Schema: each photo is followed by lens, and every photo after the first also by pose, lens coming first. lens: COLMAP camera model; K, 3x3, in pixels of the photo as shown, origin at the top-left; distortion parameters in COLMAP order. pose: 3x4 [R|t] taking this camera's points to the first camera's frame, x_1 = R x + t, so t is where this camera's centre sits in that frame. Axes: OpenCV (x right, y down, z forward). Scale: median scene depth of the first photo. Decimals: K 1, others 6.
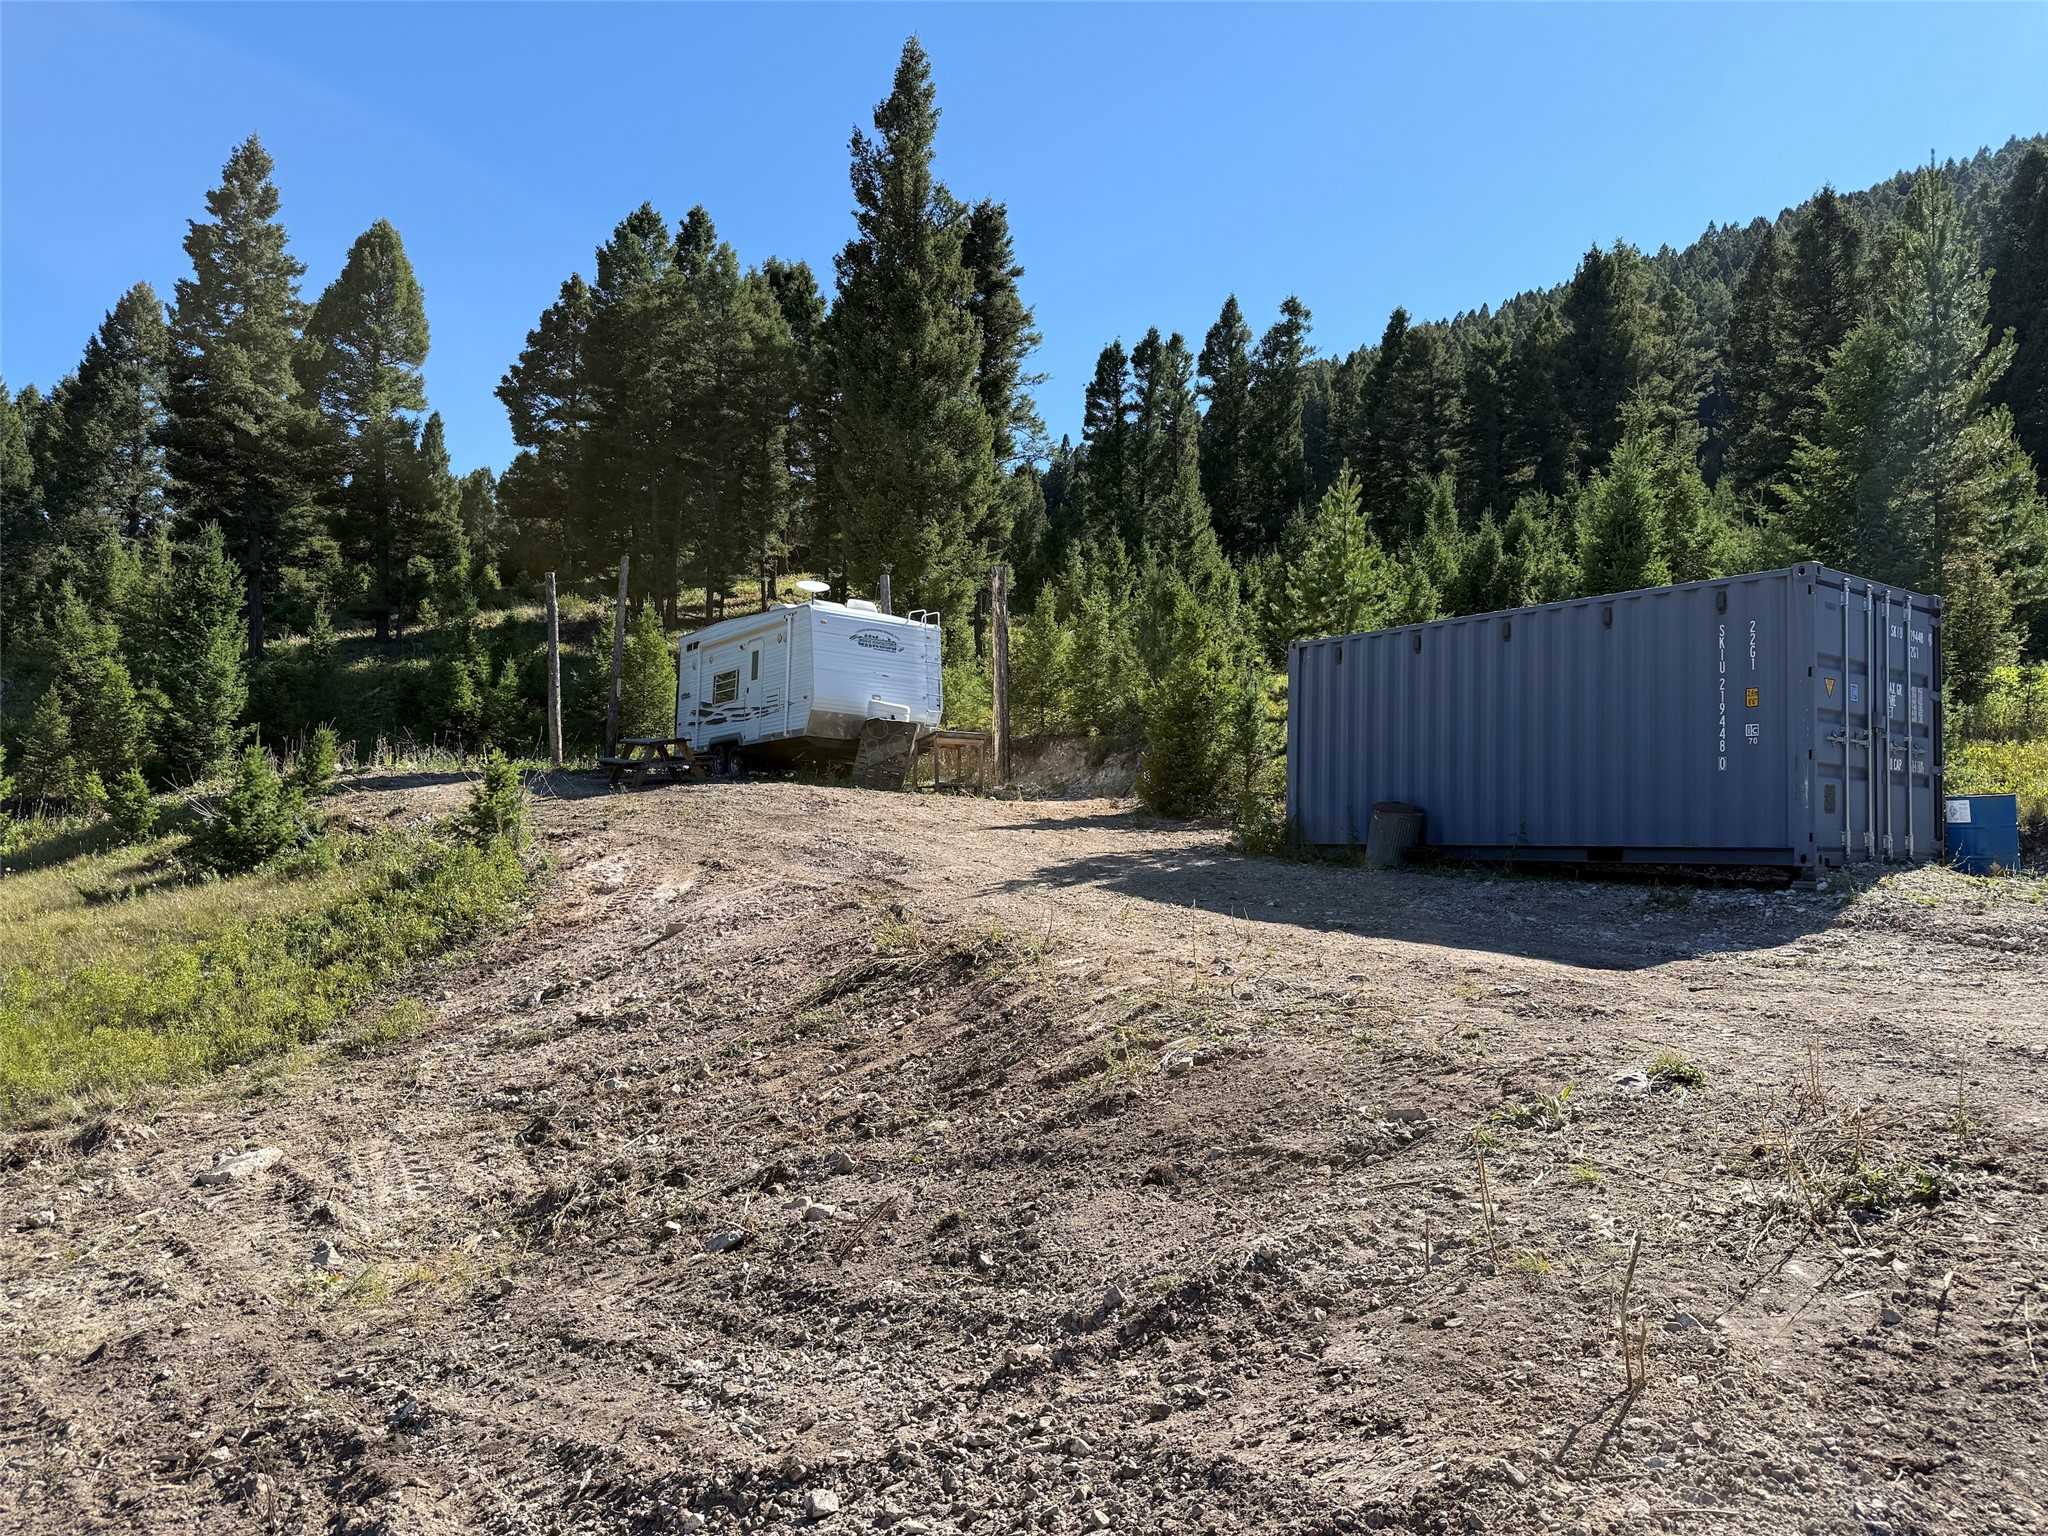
lens RADIAL K [[1459.1, 0, 1028.6], [0, 1459.1, 772.6], [0, 0, 1]] dist [0.109720, -0.158157]
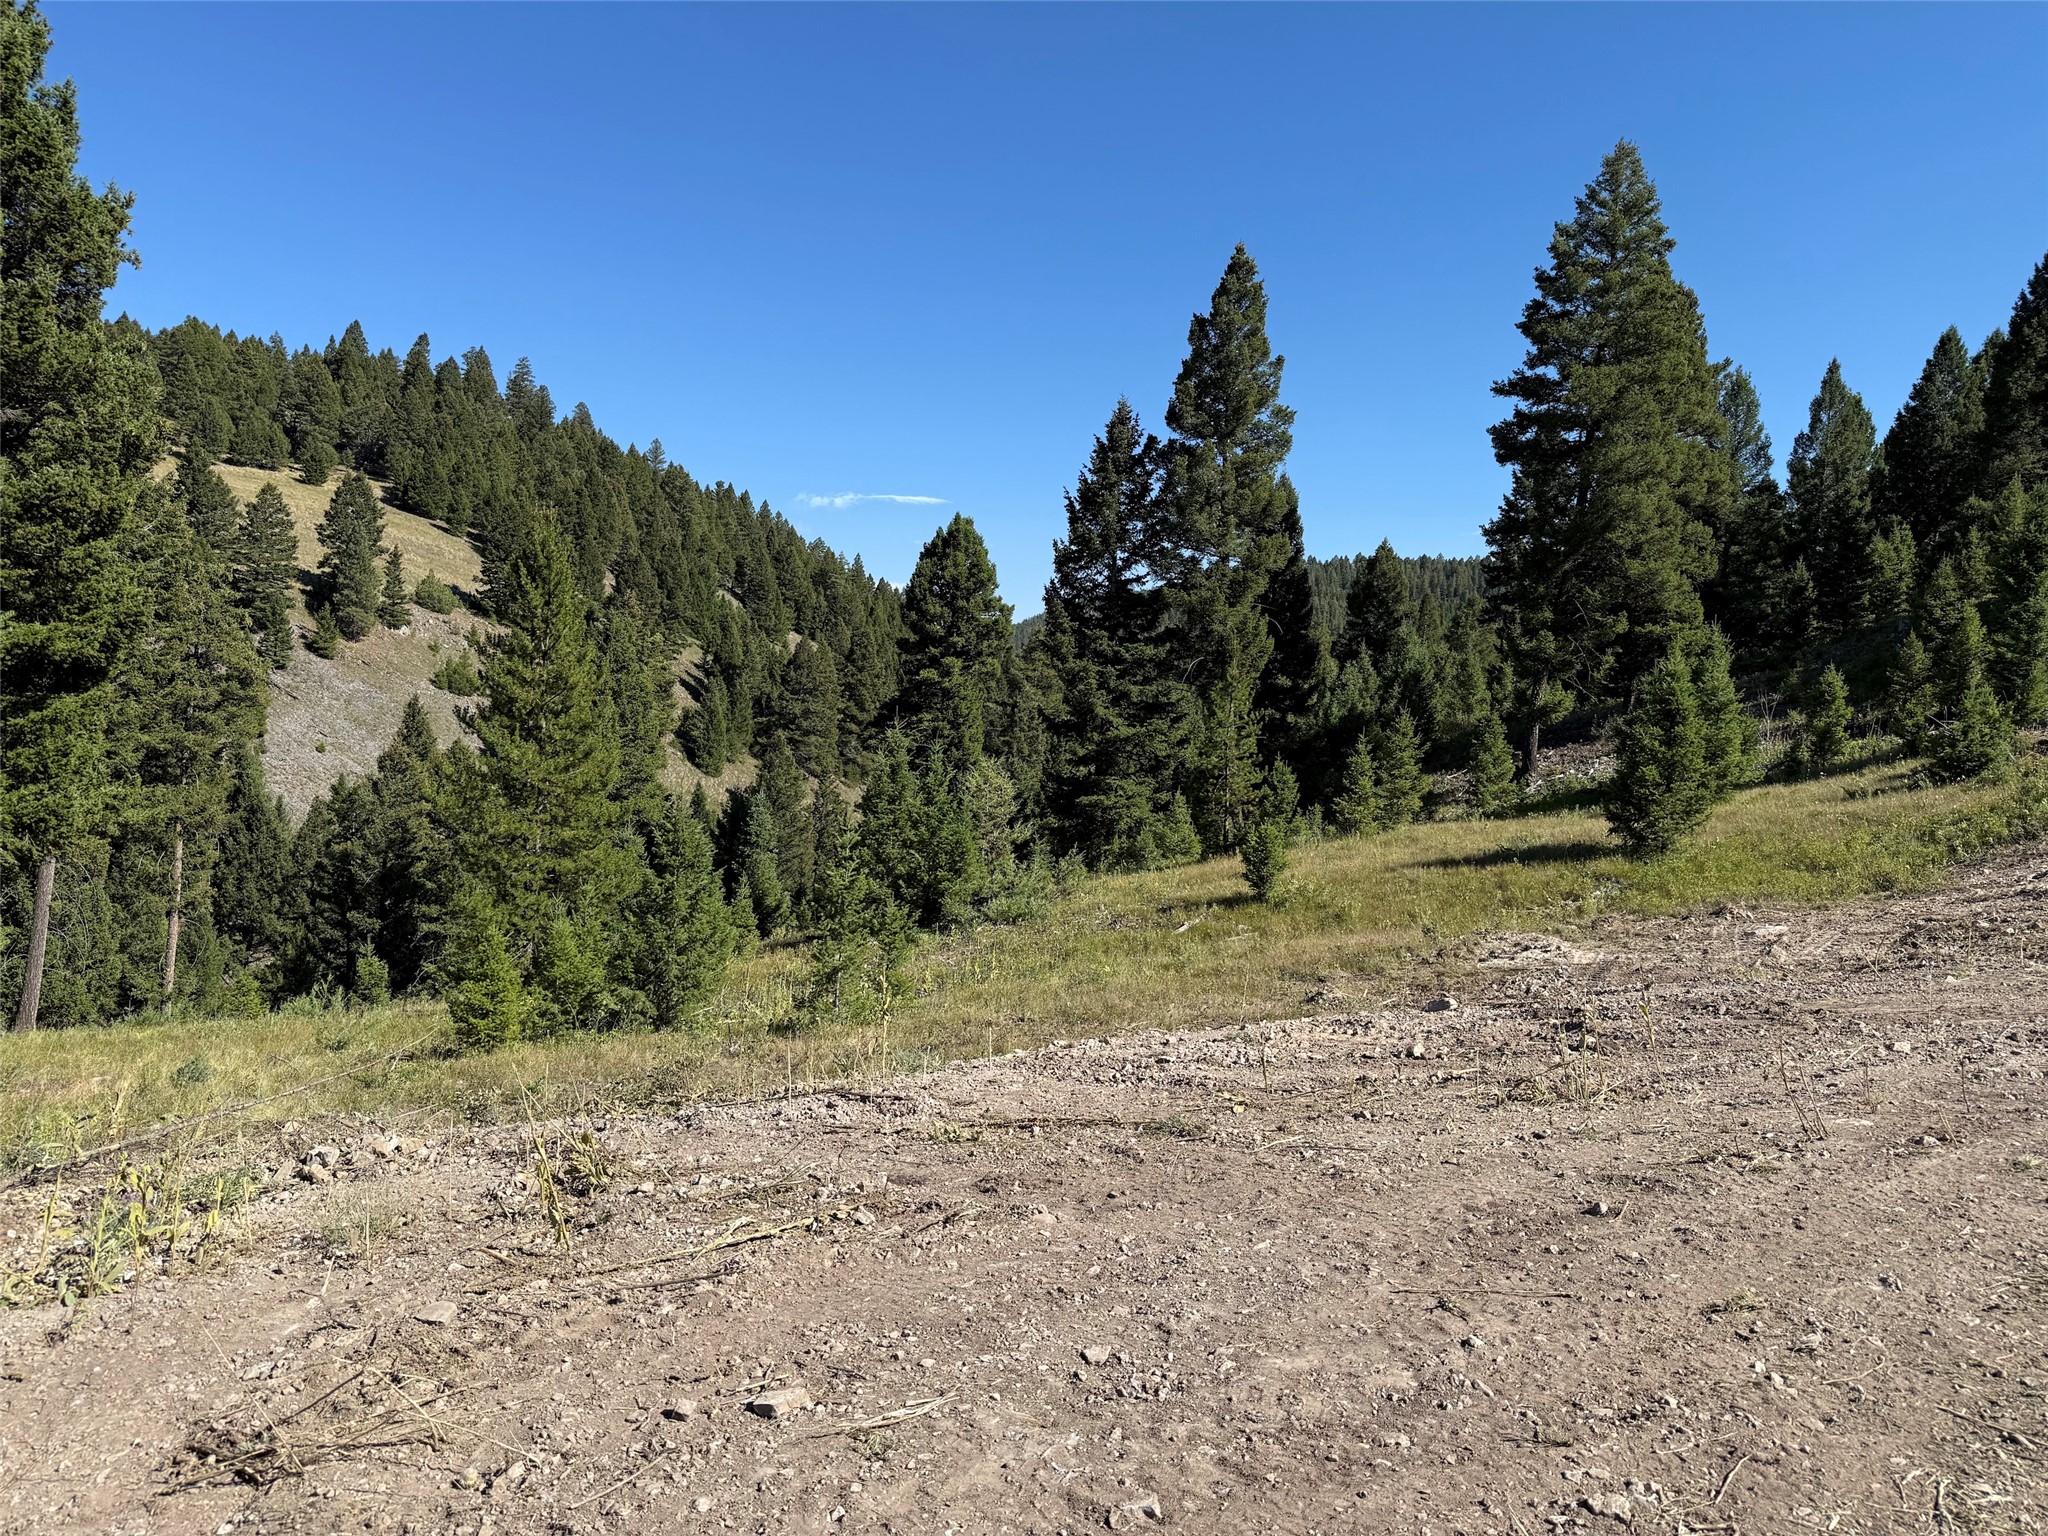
lens RADIAL K [[1451.3, 0, 1015.0], [0, 1451.3, 774.7], [0, 0, 1]] dist [0.160162, -0.278023]
pose [[0.338542, 0.035037, -0.940299, 0.267042], [0.033644, 0.998217, 0.049308, -0.021280], [0.940350, -0.048329, 0.336760, -0.160256]]
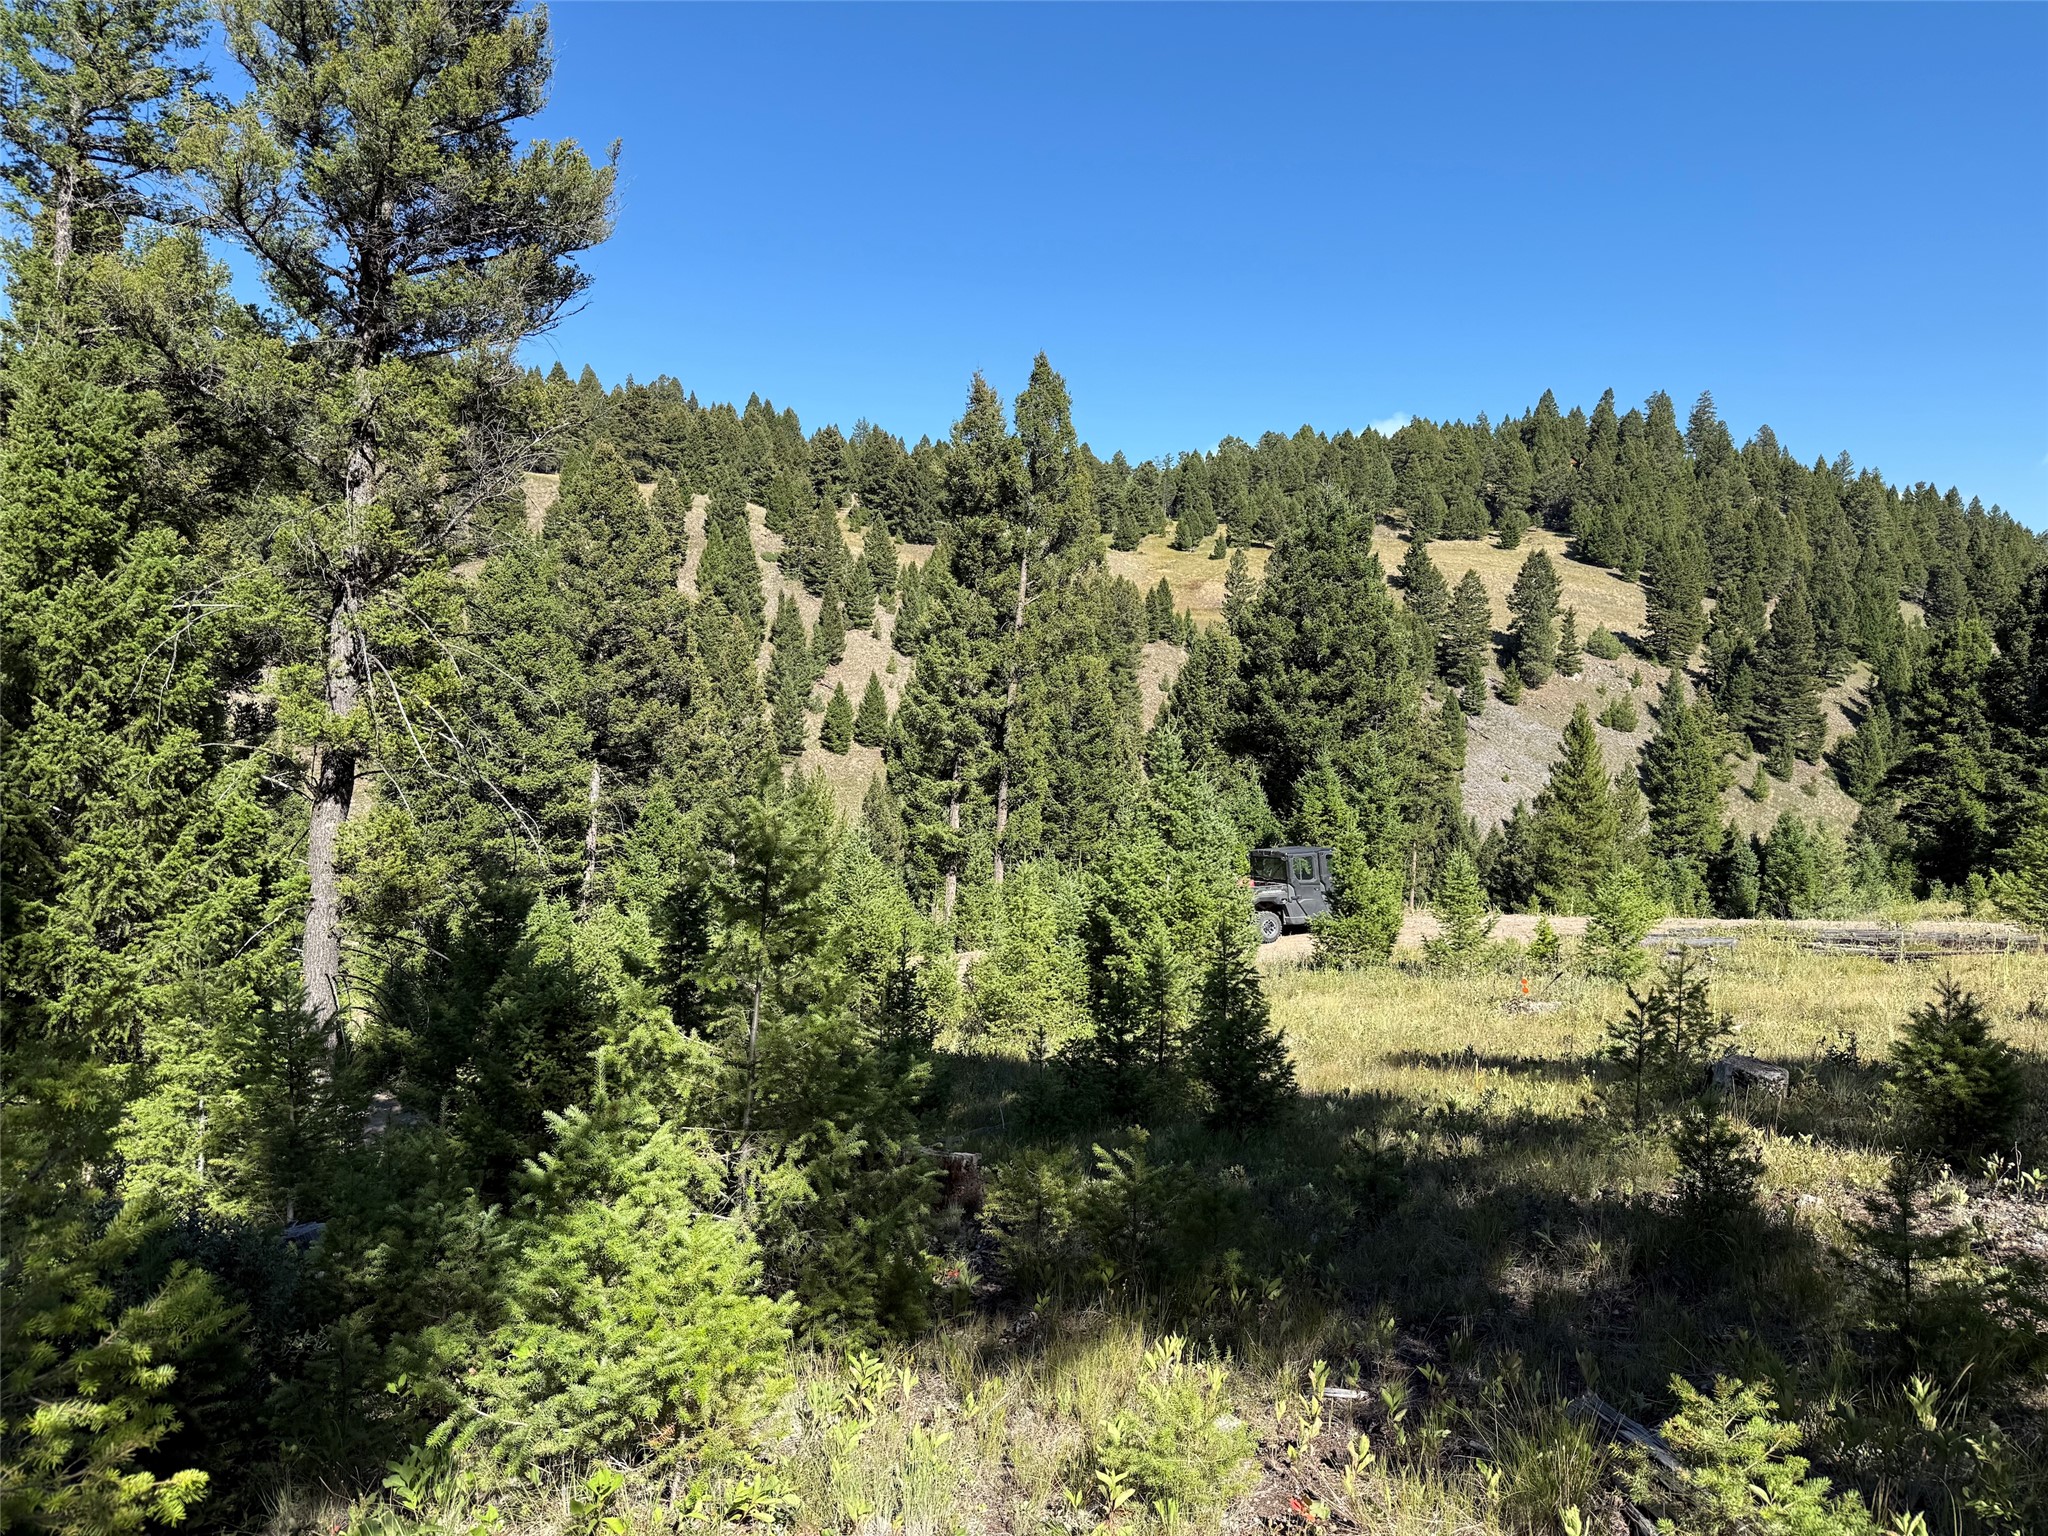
lens RADIAL K [[1457.3, 0, 989.9], [0, 1457.3, 777.2], [0, 0, 1]] dist [0.070356, -0.100850]
pose [[-0.425001, 0.029167, -0.904723, 1.152418], [0.050566, 0.998685, 0.008442, -0.094249], [0.903779, -0.042161, -0.425917, -0.028645]]
